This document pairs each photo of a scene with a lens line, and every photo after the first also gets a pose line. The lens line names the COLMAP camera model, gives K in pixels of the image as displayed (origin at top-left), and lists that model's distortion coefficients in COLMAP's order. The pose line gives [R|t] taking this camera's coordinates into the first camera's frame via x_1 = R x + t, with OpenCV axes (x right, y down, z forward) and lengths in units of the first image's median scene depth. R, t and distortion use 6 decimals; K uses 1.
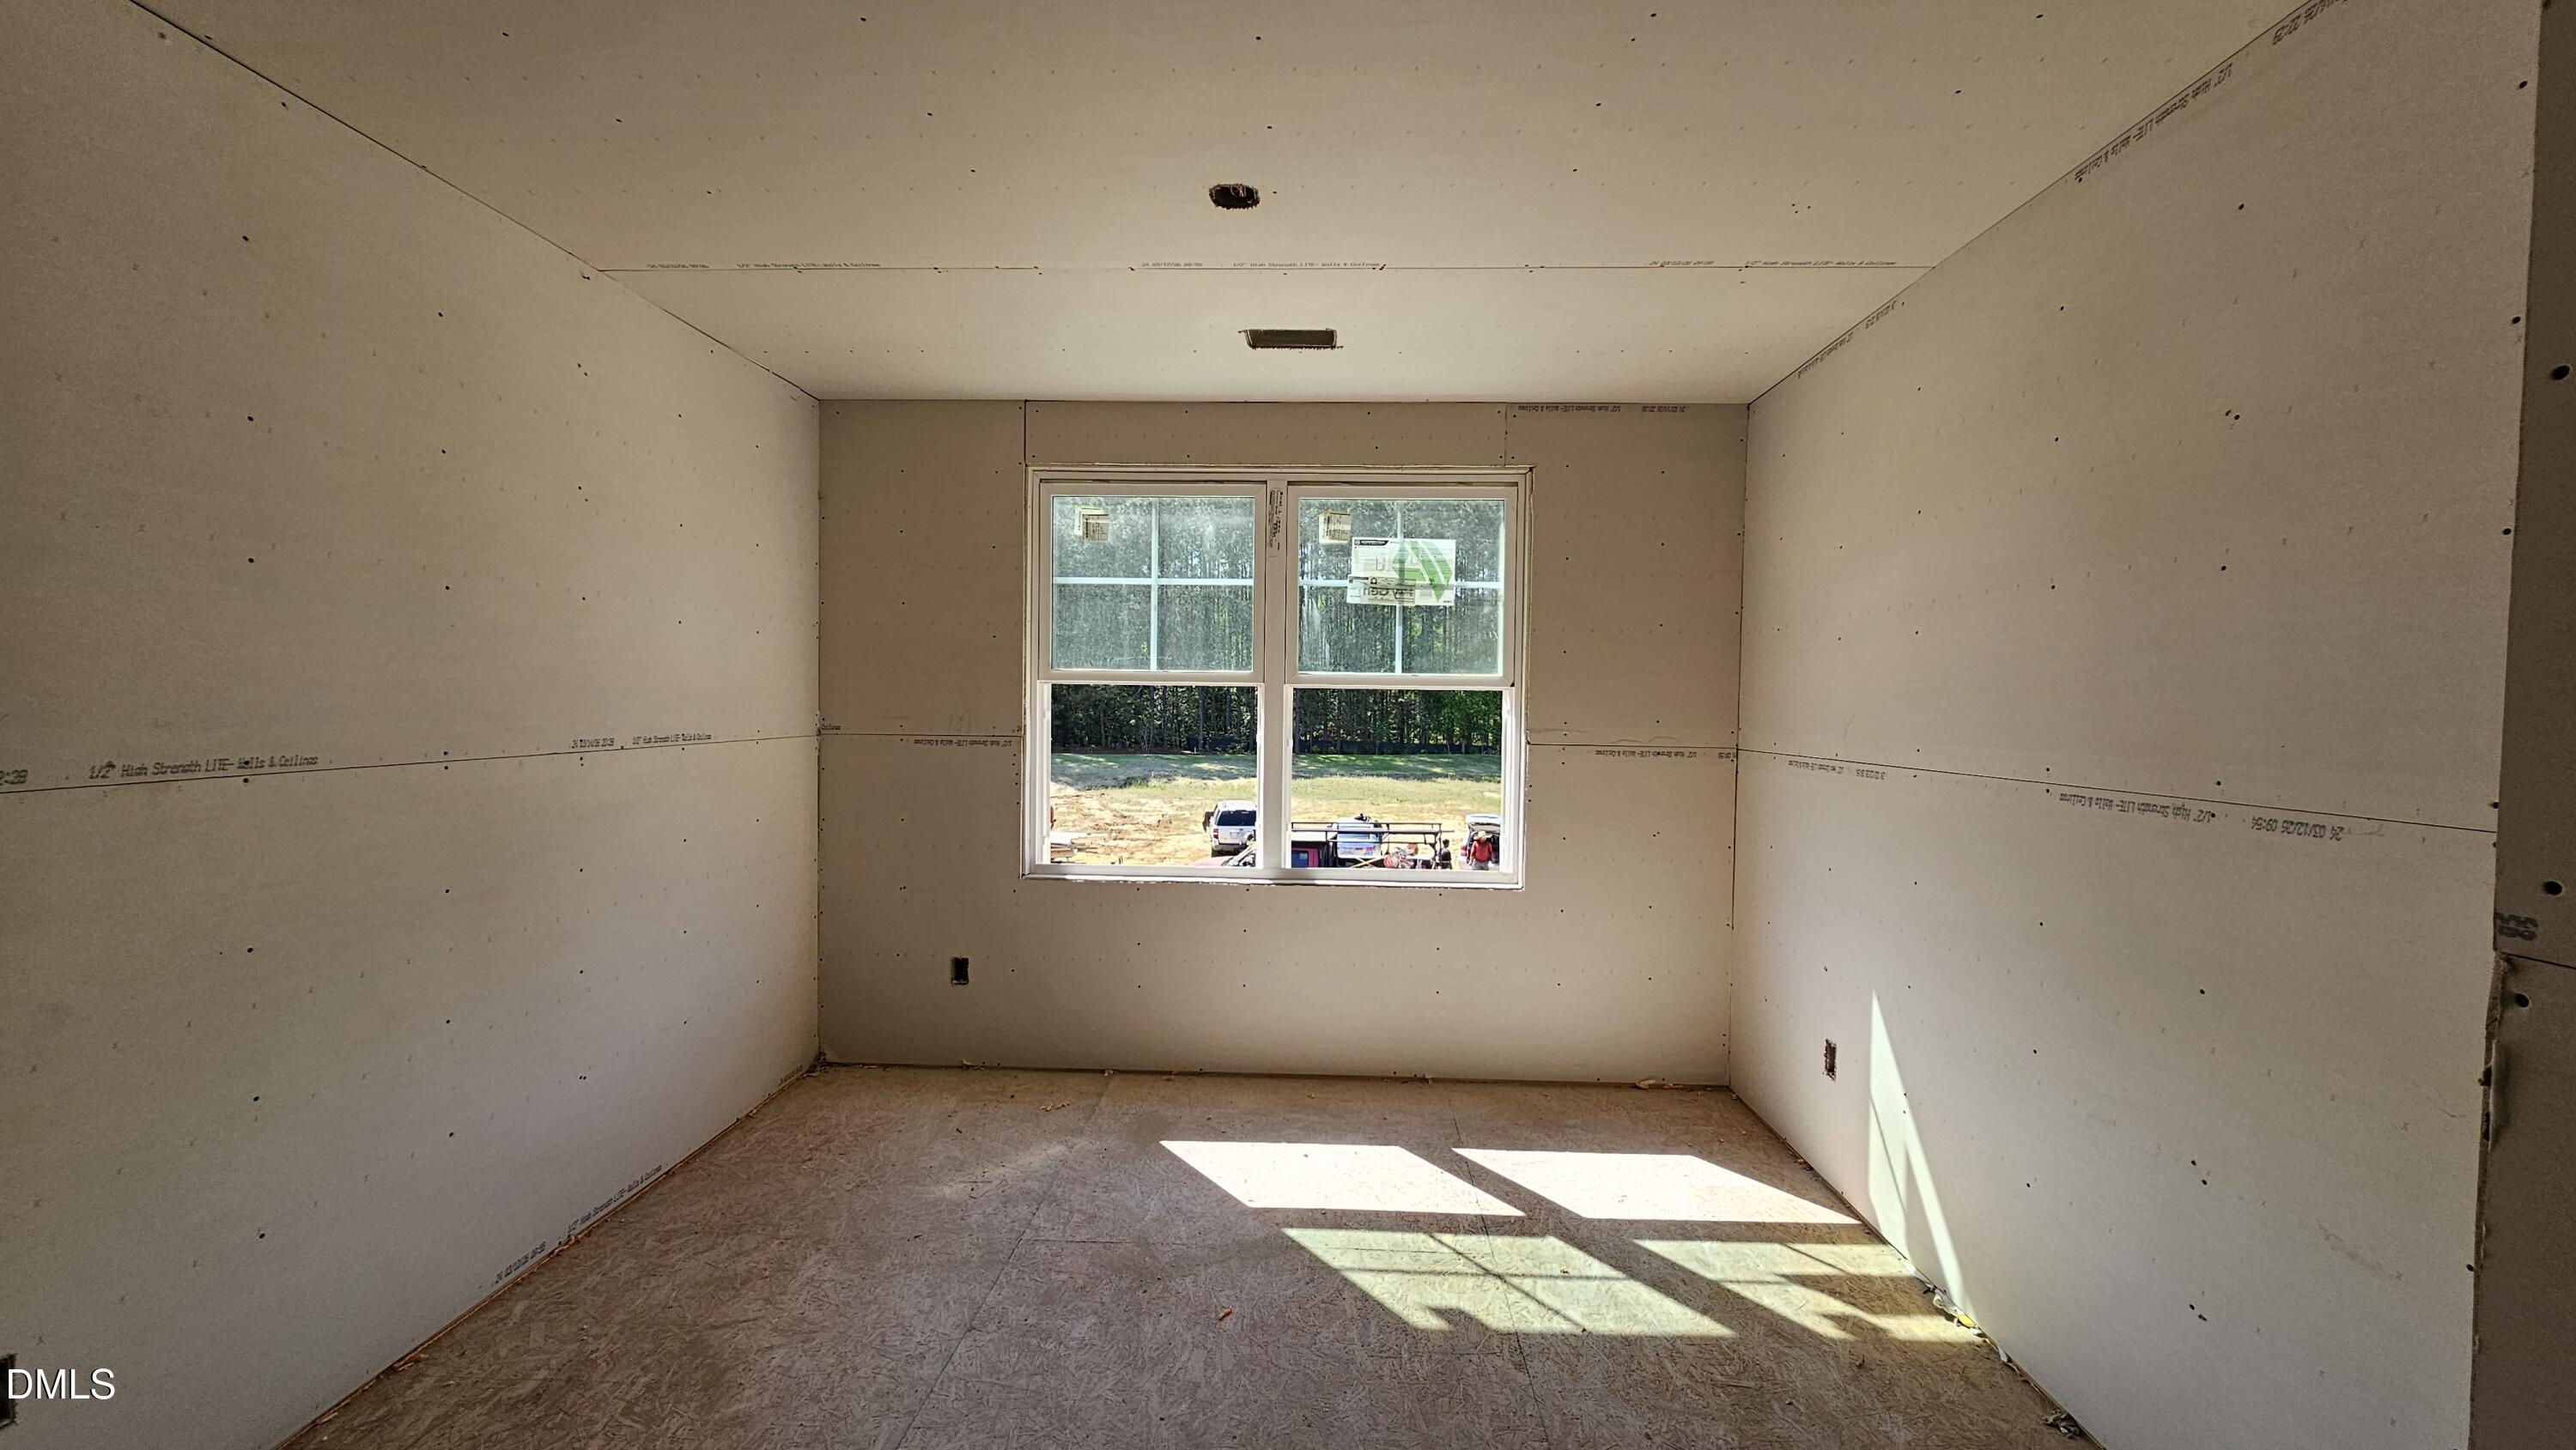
lens RADIAL K [[1047.6, 0, 1297.1], [0, 1047.6, 734.0], [0, 0, 1]] dist [-0.000671, 0.000469]
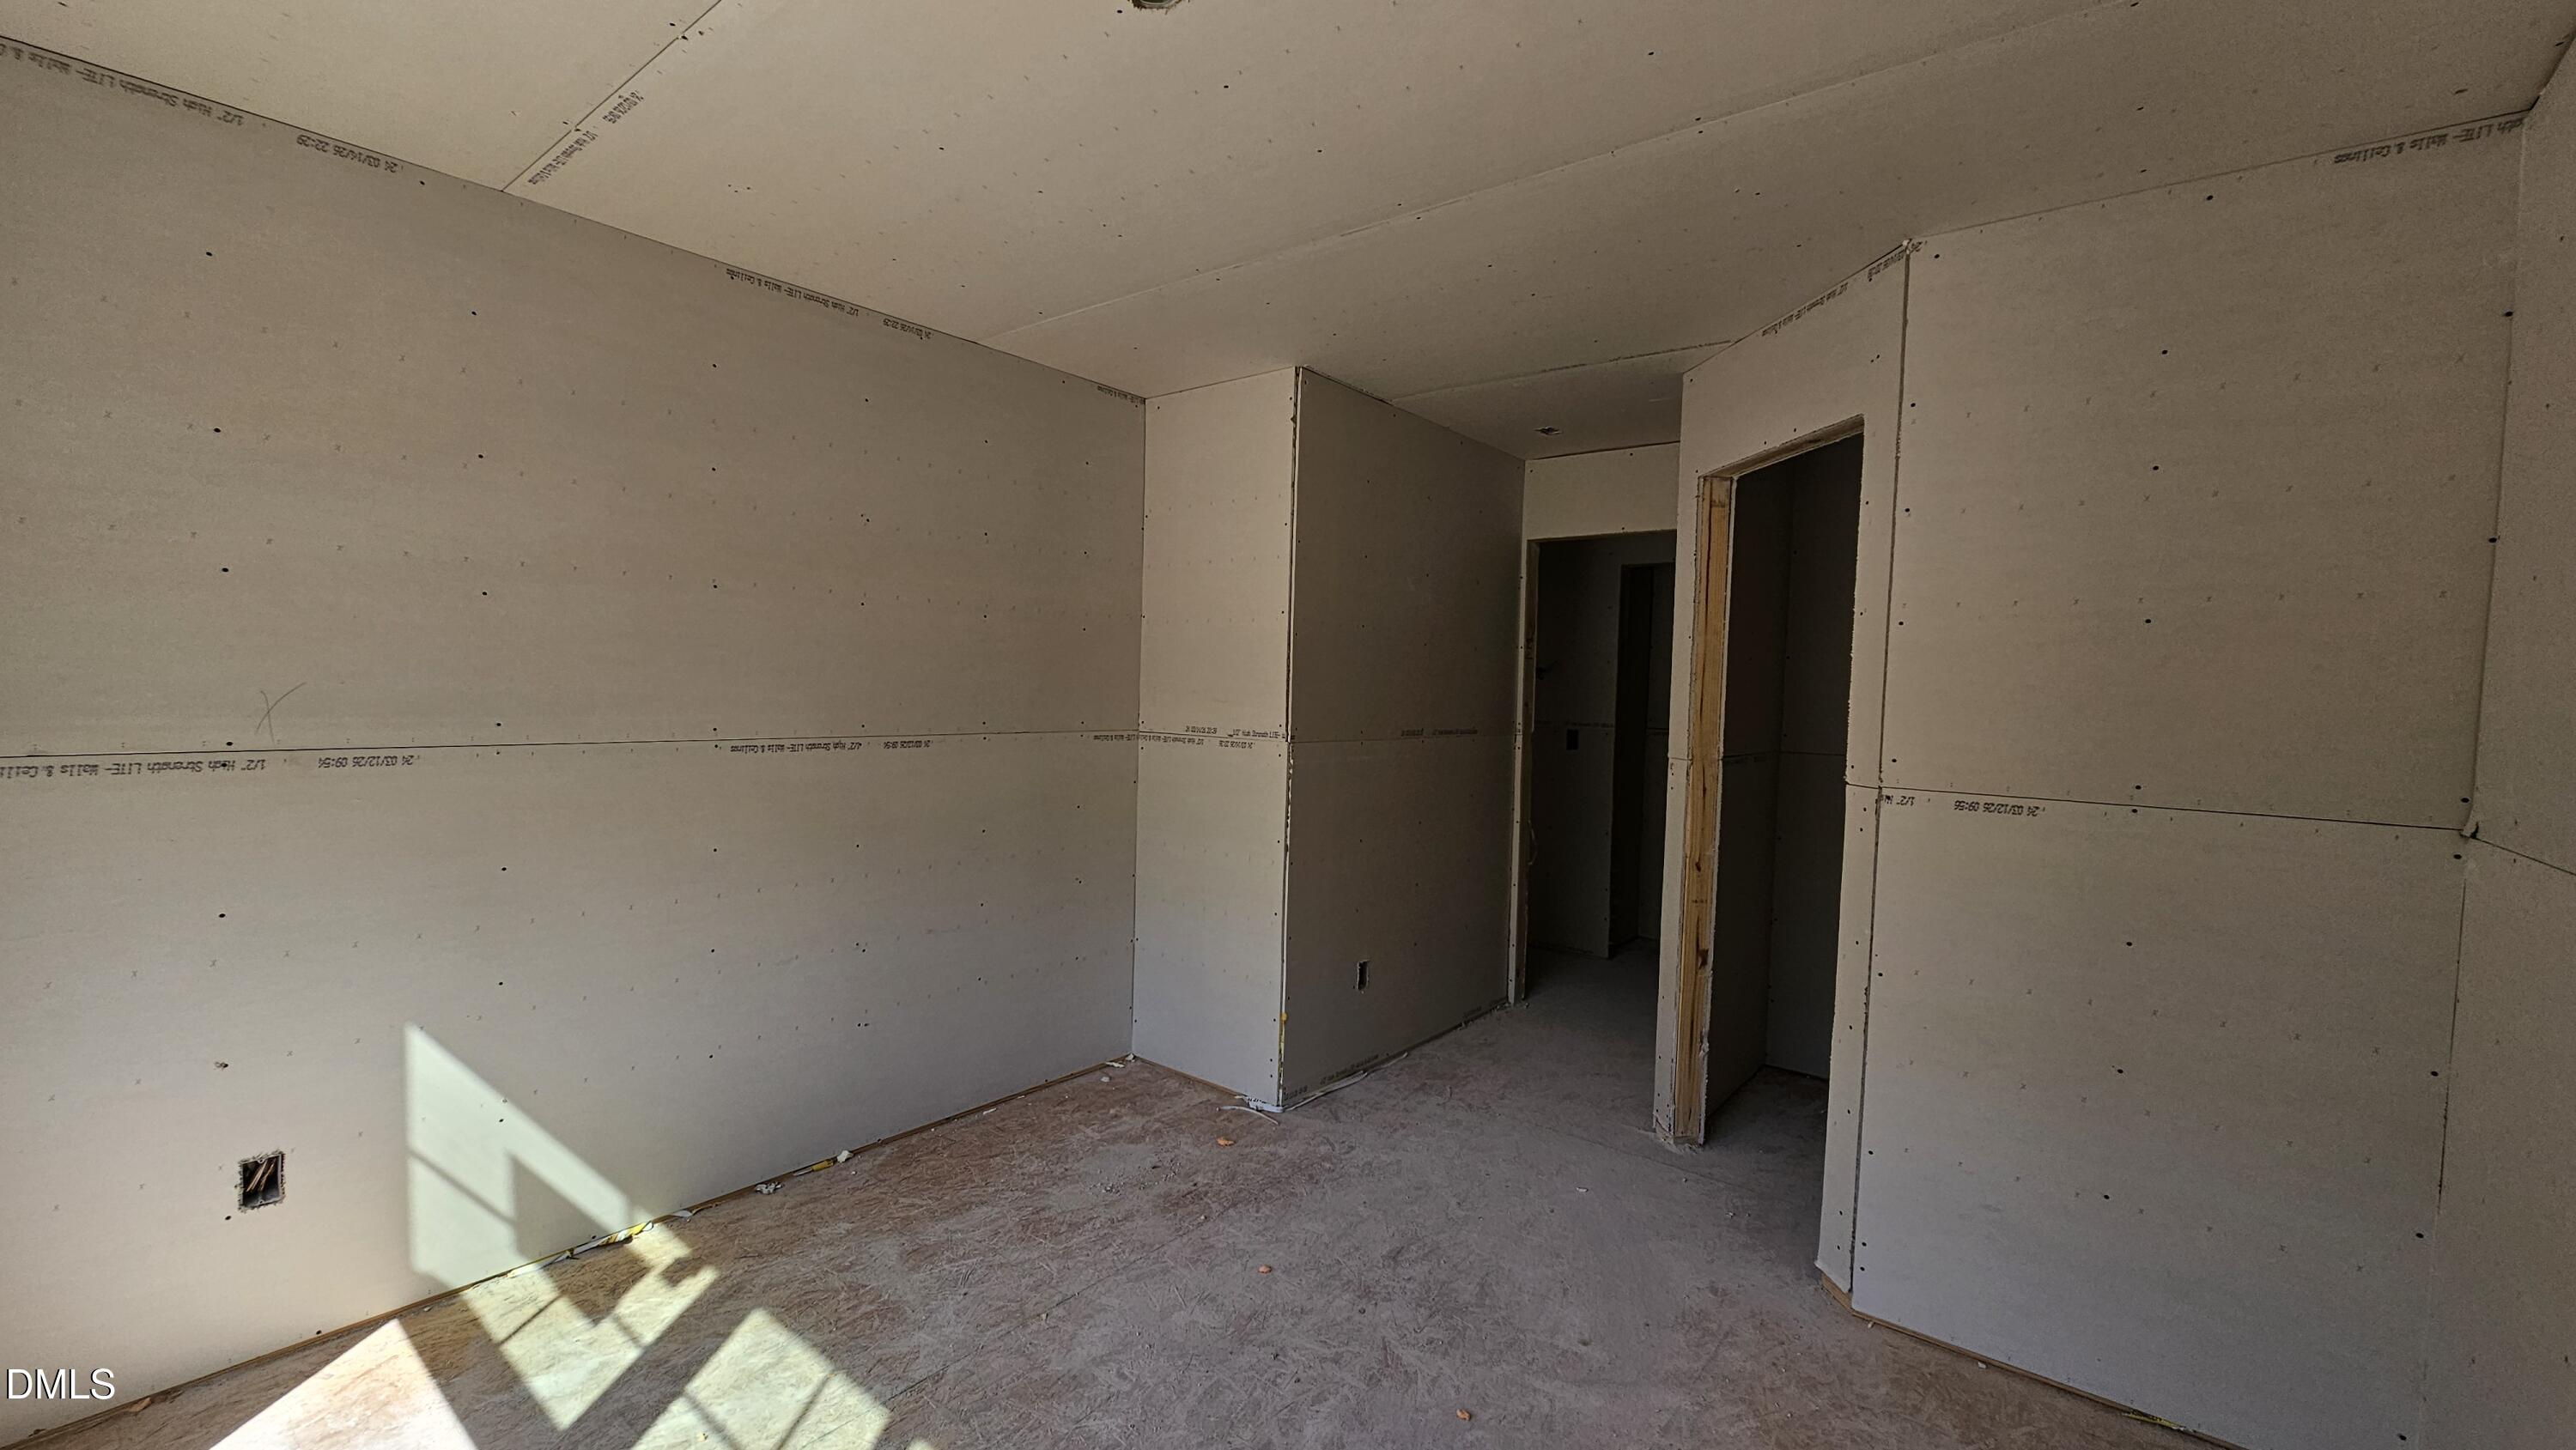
lens RADIAL K [[1047.6, 0, 1297.1], [0, 1047.6, 734.0], [0, 0, 1]] dist [-0.000671, 0.000469]
pose [[-0.802447, -0.065151, 0.593156, -0.531714], [-0.022251, 0.996598, 0.079362, -0.067508], [-0.596309, 0.050485, -0.801166, 1.390236]]
